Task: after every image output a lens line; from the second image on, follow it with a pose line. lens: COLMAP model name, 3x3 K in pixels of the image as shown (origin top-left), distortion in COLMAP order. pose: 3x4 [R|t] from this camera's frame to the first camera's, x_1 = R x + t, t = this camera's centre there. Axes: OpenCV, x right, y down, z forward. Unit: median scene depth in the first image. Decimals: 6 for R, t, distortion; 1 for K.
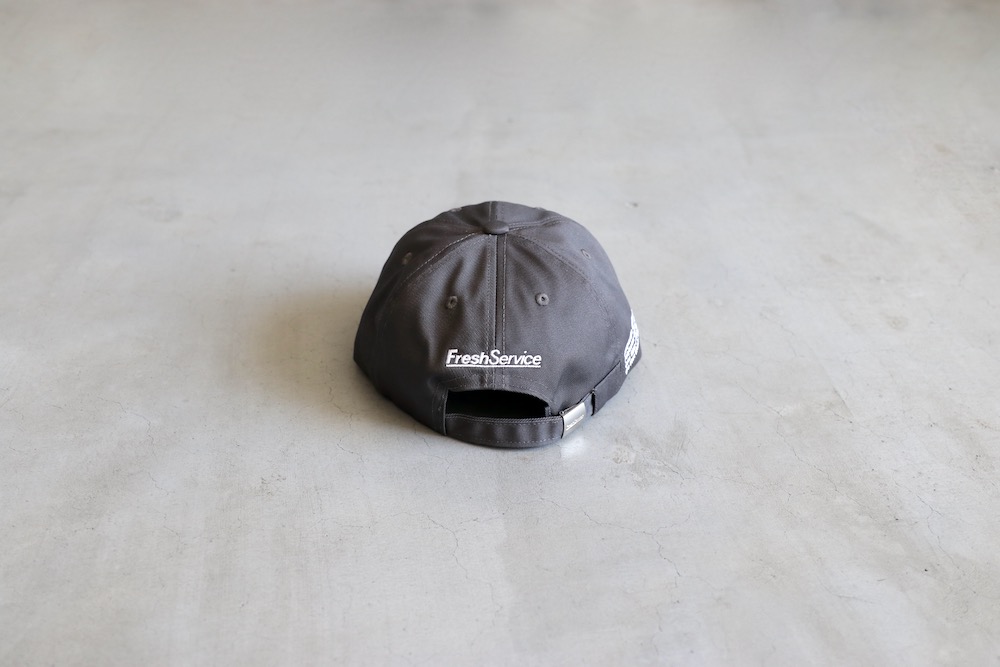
lens RADIAL K [[1066.1, 0, 500.0], [0, 1066.1, 333.5], [0, 0, 1]] dist [-0.131223, 0.102037]
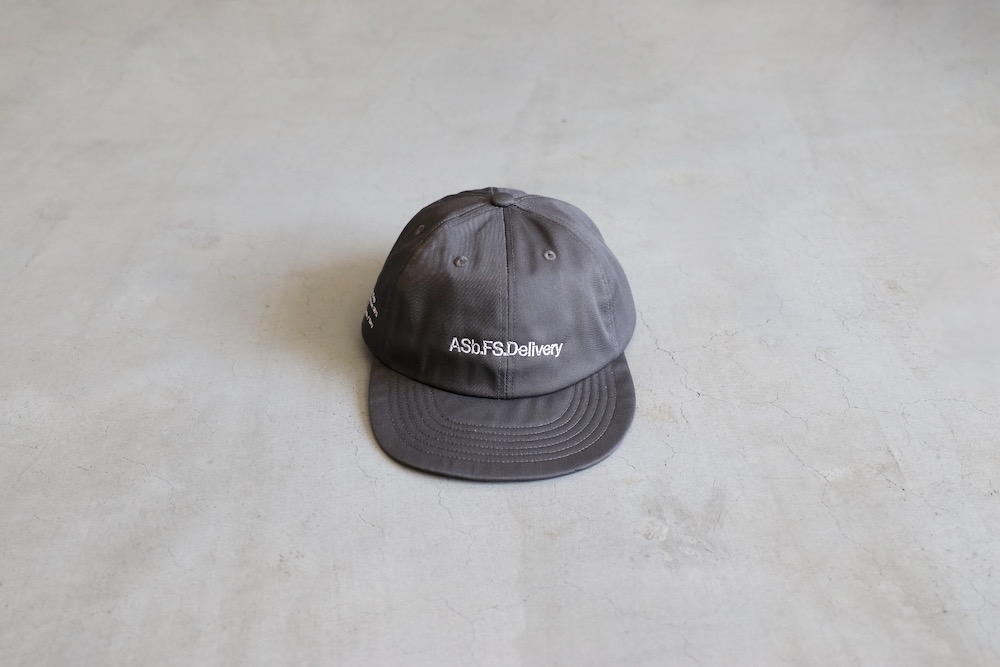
lens RADIAL K [[1066.1, 0, 500.0], [0, 1066.1, 333.5], [0, 0, 1]] dist [-0.131223, 0.102037]
pose [[0.996410, -0.003042, -0.084608, 0.060072], [0.008040, 0.998238, 0.058792, -0.122136], [0.084280, -0.059261, 0.994678, 0.056263]]
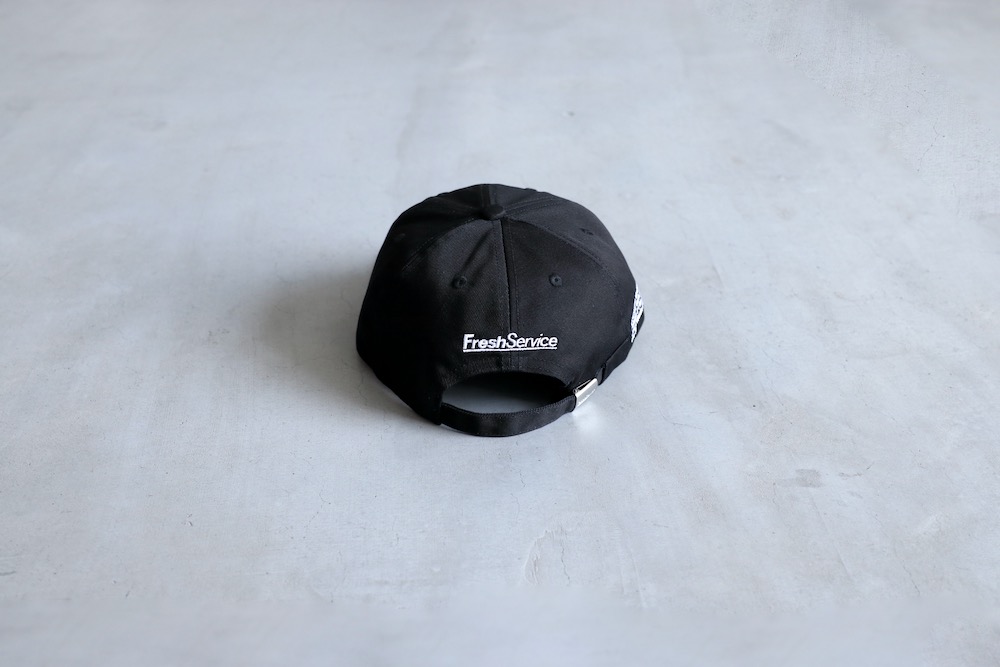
lens RADIAL K [[1066.1, 0, 500.0], [0, 1066.1, 333.5], [0, 0, 1]] dist [-0.131223, 0.102037]
pose [[0.999239, 0.004012, -0.038810, 0.150016], [-0.001790, 0.998365, 0.057126, 0.069083], [0.038976, -0.057013, 0.997612, -0.185695]]
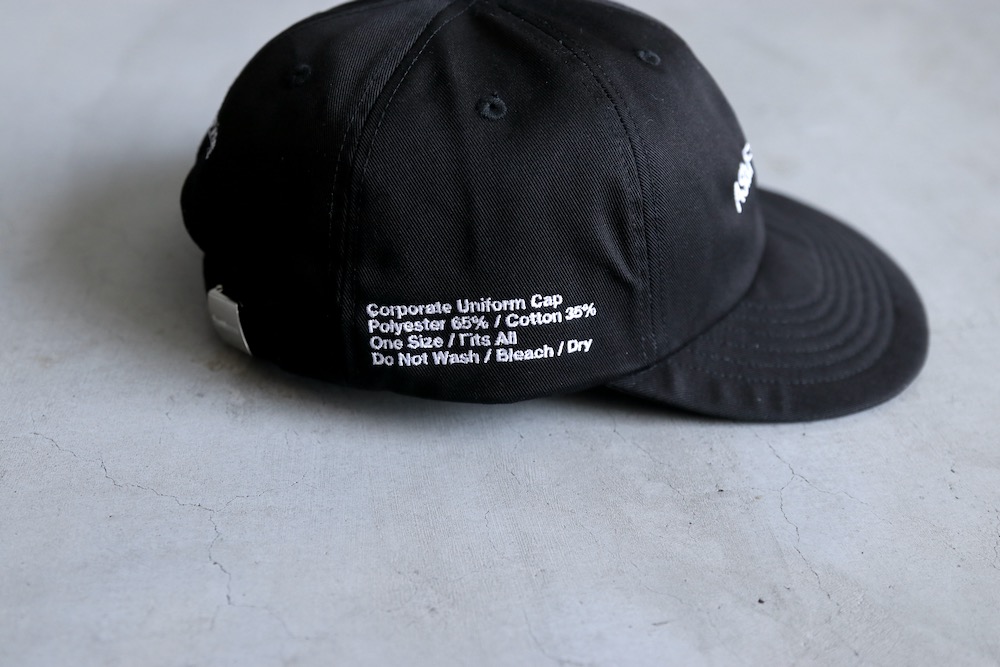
lens RADIAL K [[1066.1, 0, 500.0], [0, 1066.1, 333.5], [0, 0, 1]] dist [-0.131223, 0.102037]
pose [[0.999244, 0.017991, 0.034478, 0.242687], [-0.020242, 0.997609, 0.066085, 0.066922], [-0.033206, -0.066733, 0.997218, 0.475204]]
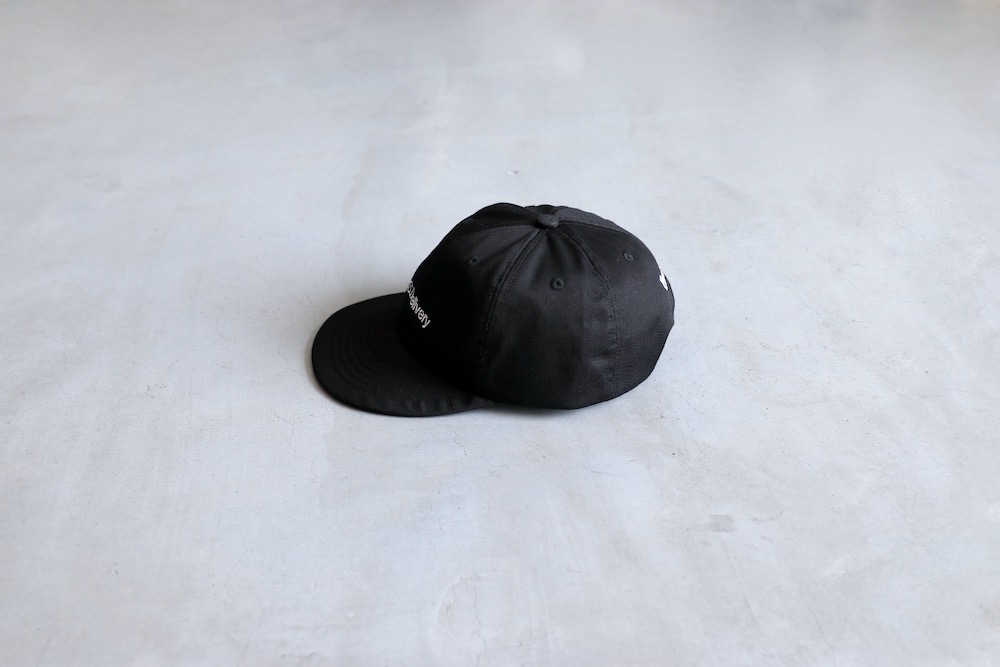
lens RADIAL K [[1066.1, 0, 500.0], [0, 1066.1, 333.5], [0, 0, 1]] dist [-0.131223, 0.102037]
pose [[0.999601, -0.006898, -0.027383, 0.217692], [0.006994, 0.999970, 0.003434, 0.073259], [0.027358, -0.003624, 0.999619, -0.215608]]
